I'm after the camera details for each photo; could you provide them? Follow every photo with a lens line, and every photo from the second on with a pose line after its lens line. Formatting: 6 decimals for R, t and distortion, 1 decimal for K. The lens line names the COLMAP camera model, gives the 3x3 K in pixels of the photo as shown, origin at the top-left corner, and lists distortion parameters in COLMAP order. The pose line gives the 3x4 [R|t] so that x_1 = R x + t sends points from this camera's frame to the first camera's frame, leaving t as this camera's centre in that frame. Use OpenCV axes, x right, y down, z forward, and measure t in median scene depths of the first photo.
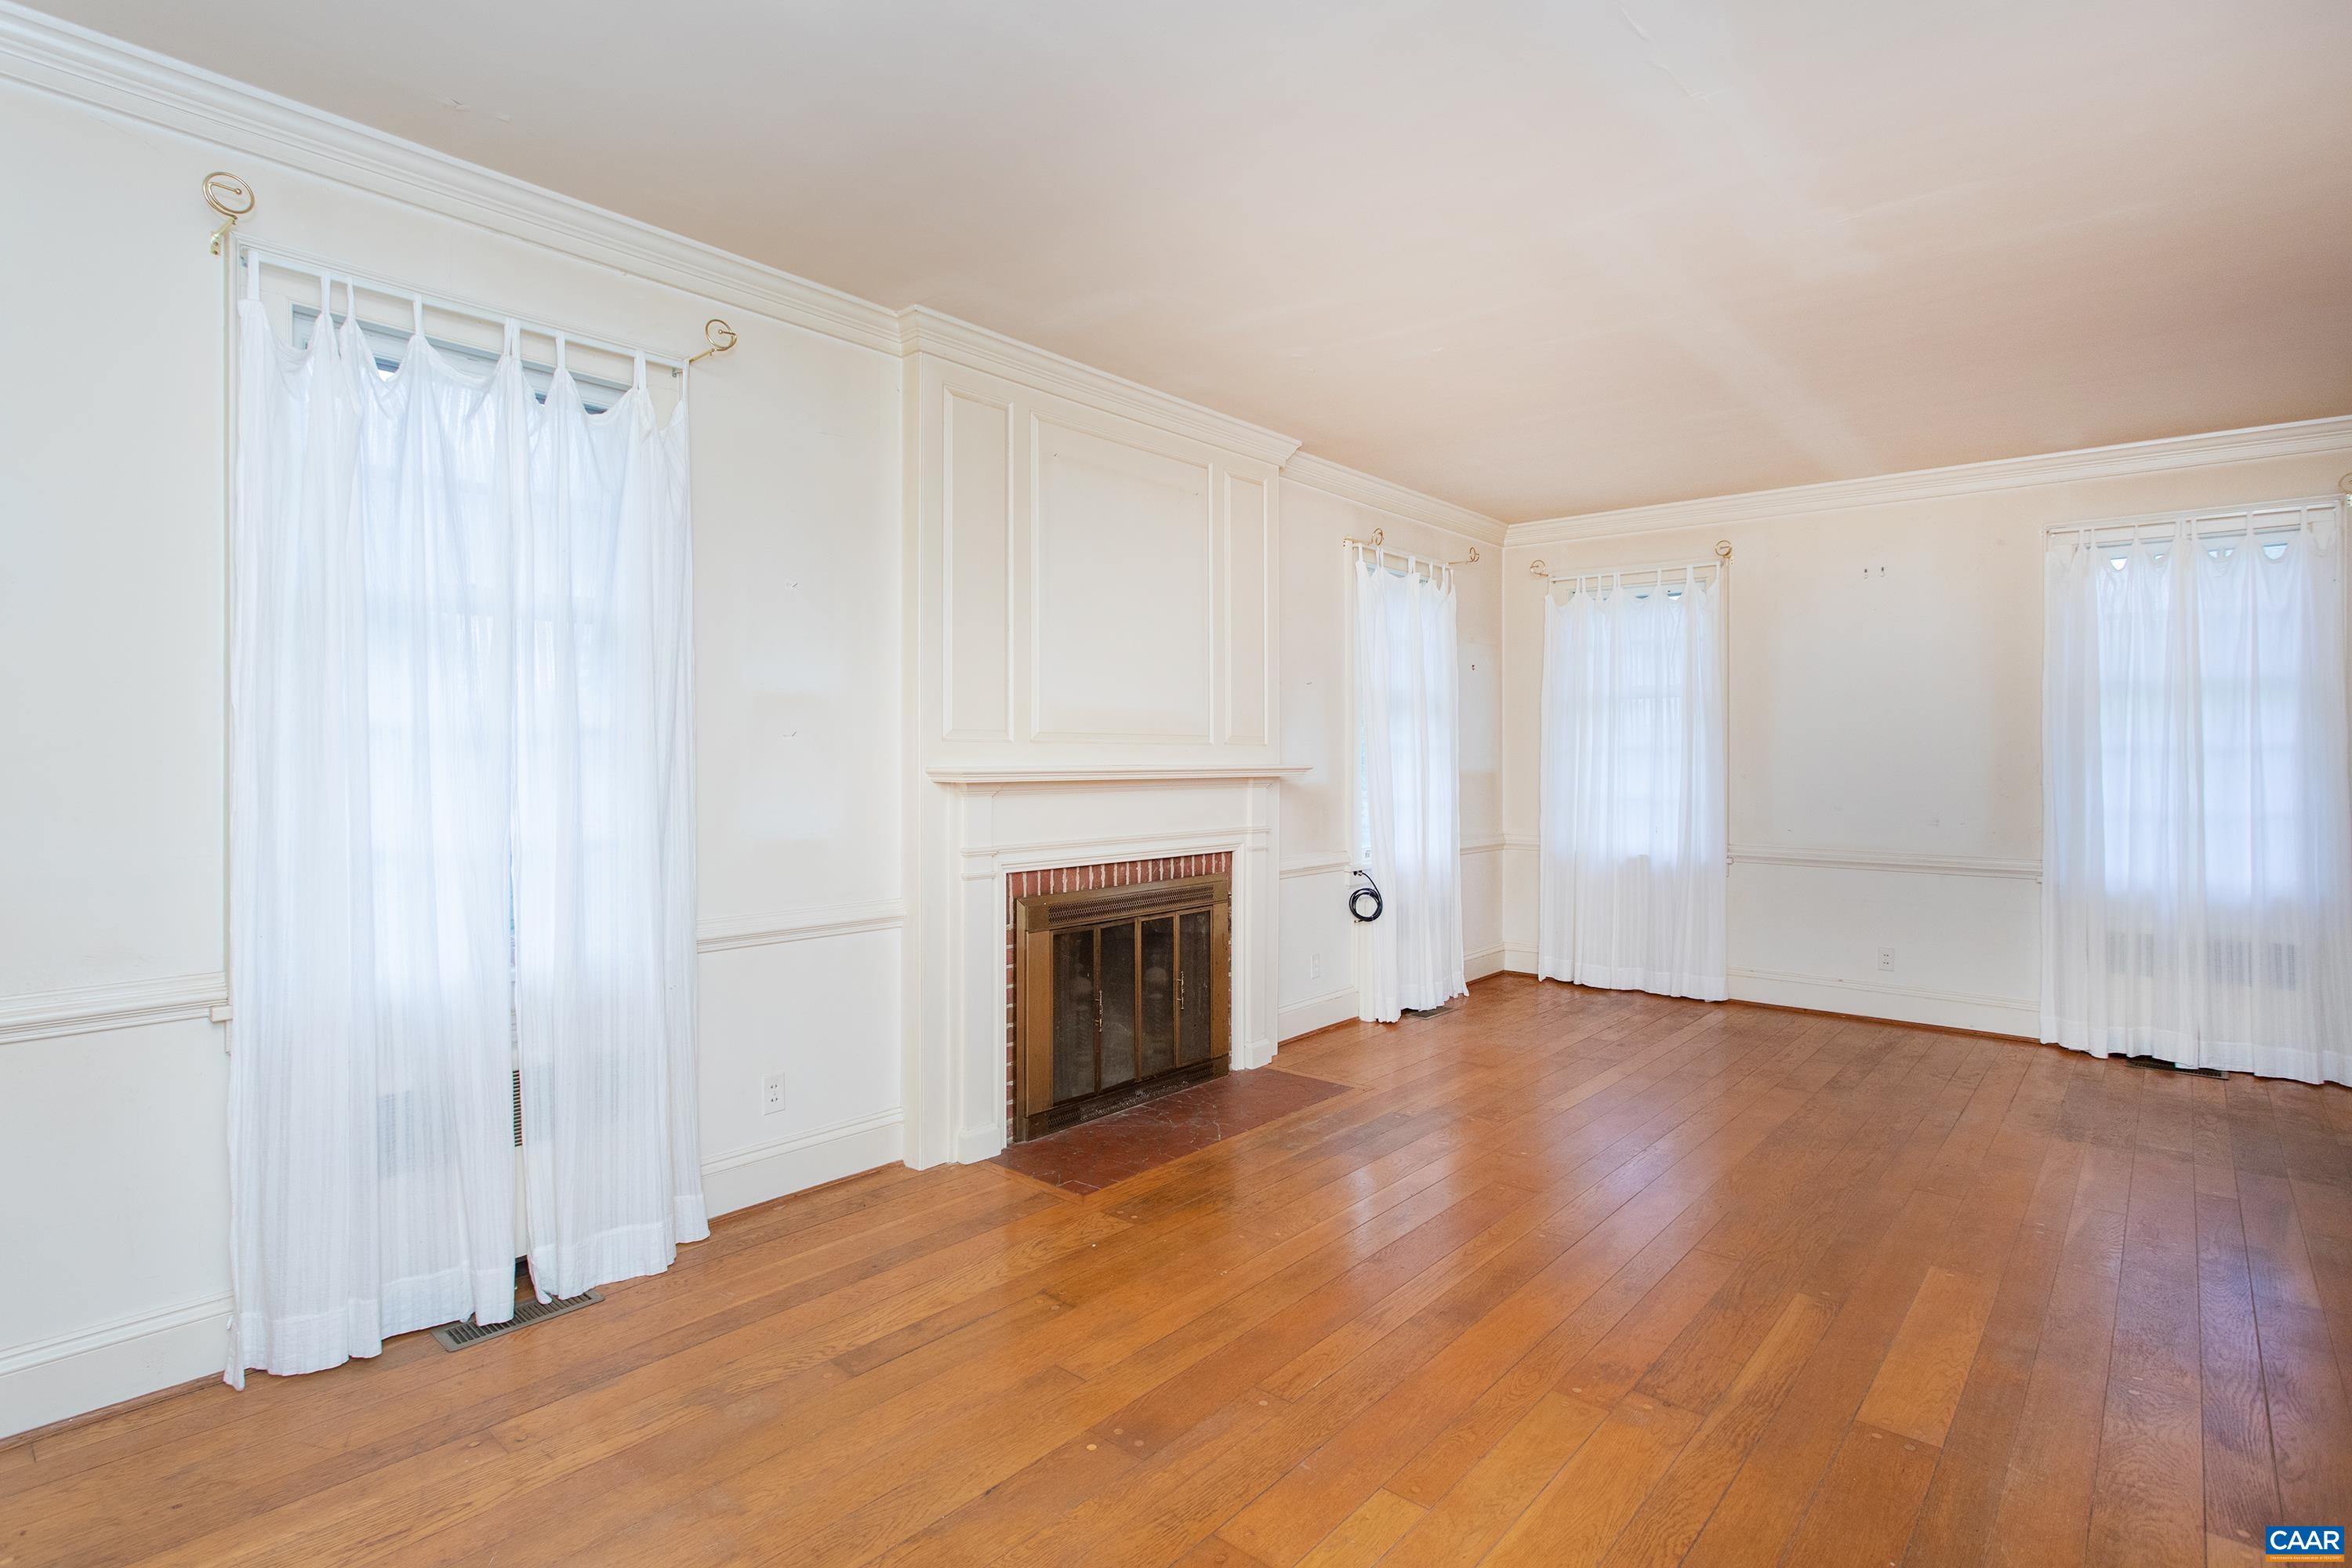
lens RADIAL K [[1172.2, 0, 1171.9], [0, 1172.2, 746.7], [0, 0, 1]] dist [-0.017679, 0.001064]
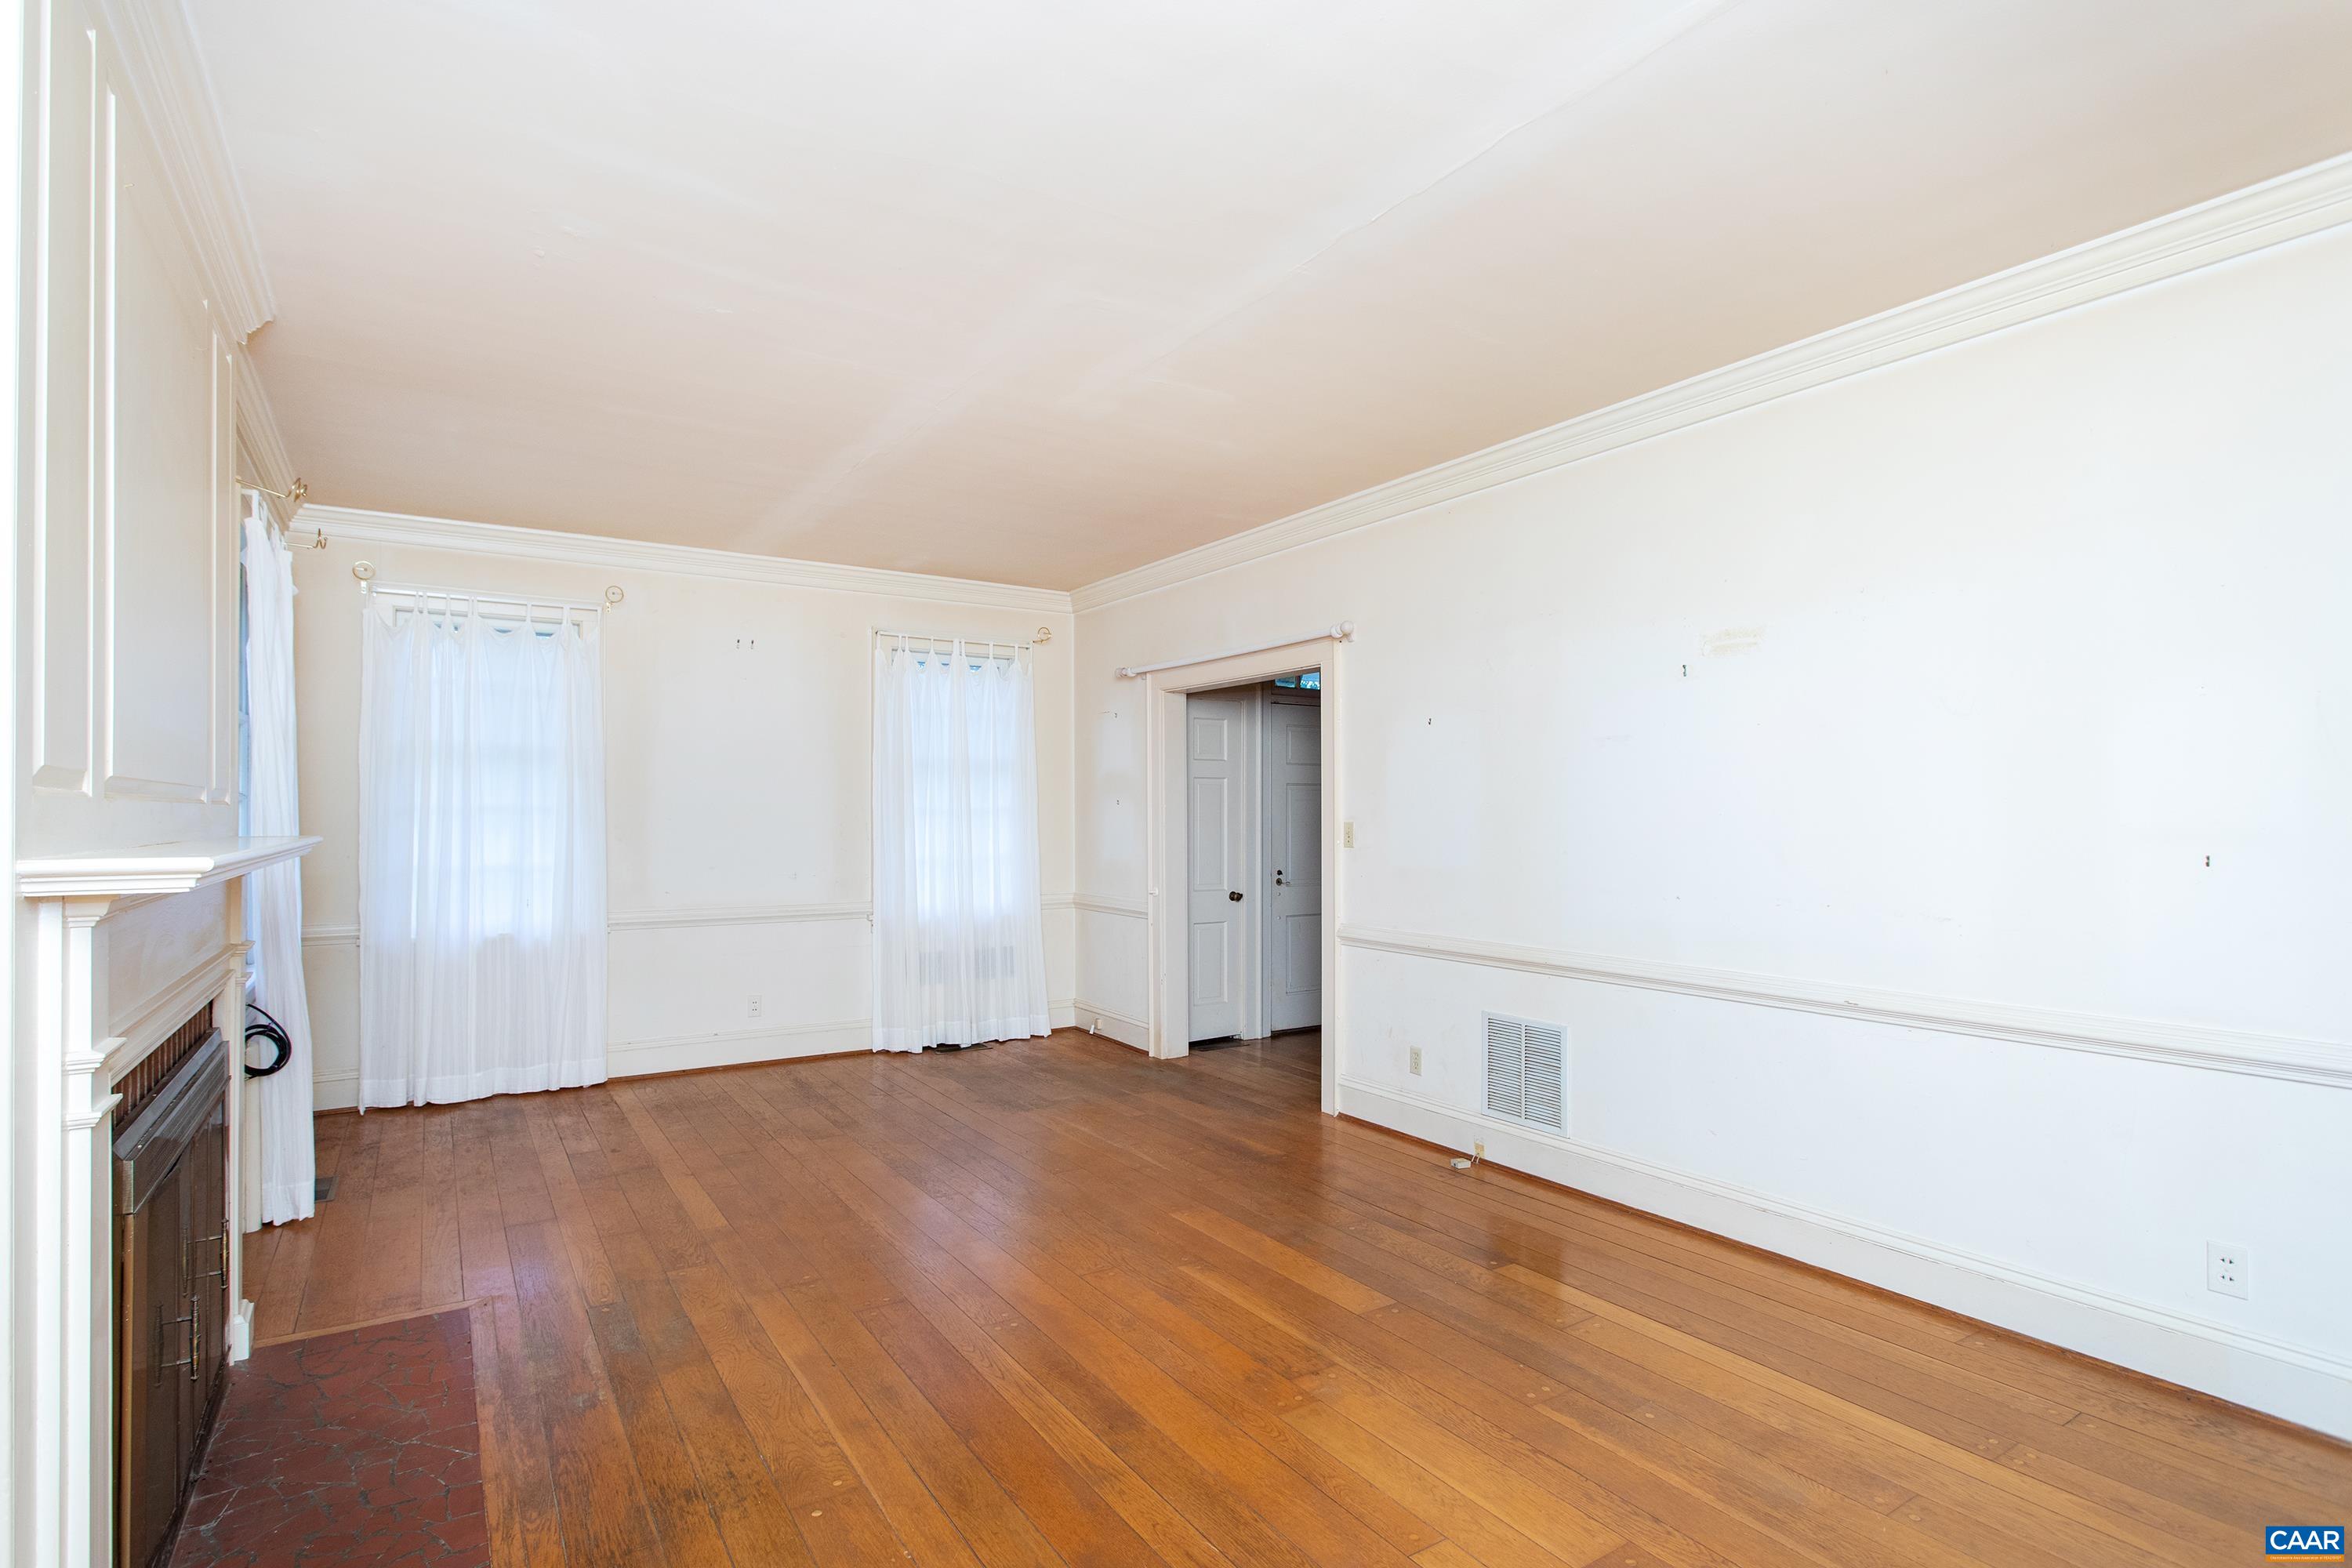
lens RADIAL K [[1146.2, 0, 1172.1], [0, 1146.2, 815.6], [0, 0, 1]] dist [0.002277, 0.000738]
pose [[0.279228, -0.003036, 0.960220, -0.337055], [-0.006546, 0.999966, 0.005065, -0.001760], [-0.960202, -0.007700, 0.279199, 0.379992]]
